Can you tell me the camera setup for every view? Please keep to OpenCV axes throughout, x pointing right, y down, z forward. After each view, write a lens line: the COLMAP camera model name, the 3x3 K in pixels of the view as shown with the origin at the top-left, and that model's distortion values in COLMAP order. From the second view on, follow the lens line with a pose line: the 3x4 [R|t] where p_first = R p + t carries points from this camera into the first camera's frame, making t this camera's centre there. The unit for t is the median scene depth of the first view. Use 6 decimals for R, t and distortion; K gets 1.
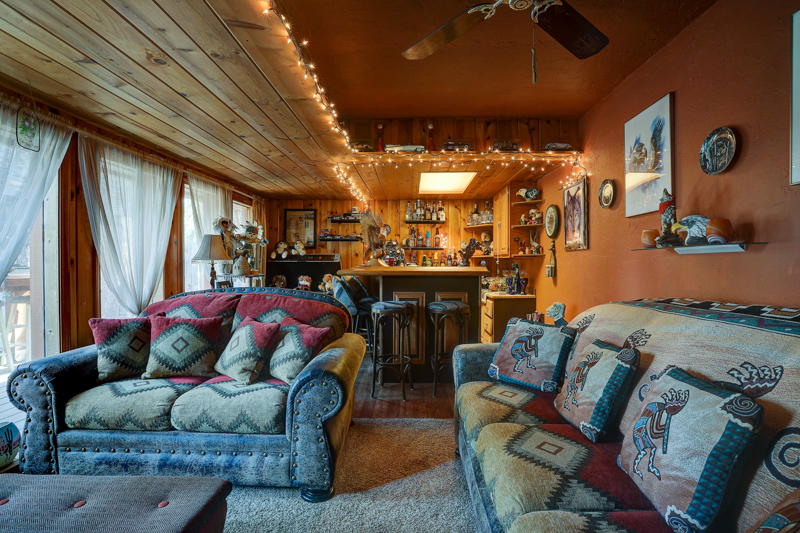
lens RADIAL K [[394.0, 0, 399.0], [0, 394.0, 268.5], [0, 0, 1]] dist [-0.053482, 0.011489]
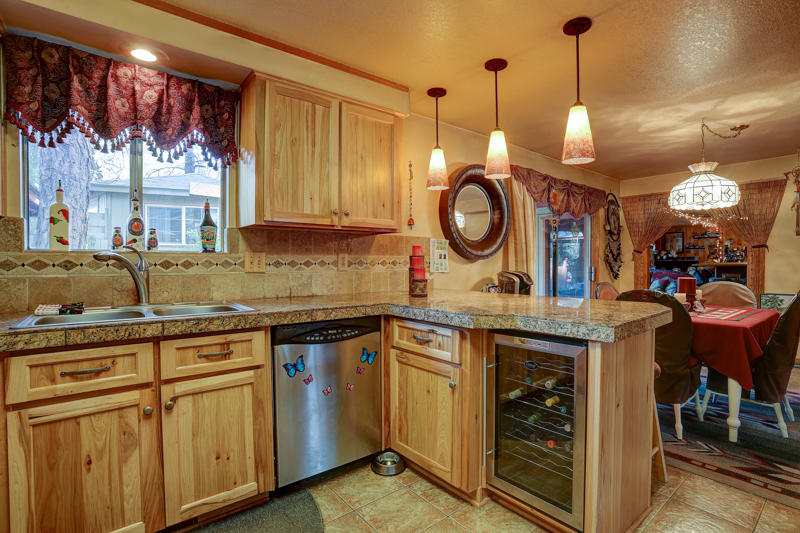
lens RADIAL K [[394.0, 0, 397.7], [0, 394.0, 264.7], [0, 0, 1]] dist [-0.053482, 0.011489]
pose [[0.651887, -0.000677, -0.758316, 0.293935], [-0.003719, 0.999985, -0.004089, 0.016114], [0.758307, 0.005486, 0.651874, -1.252050]]
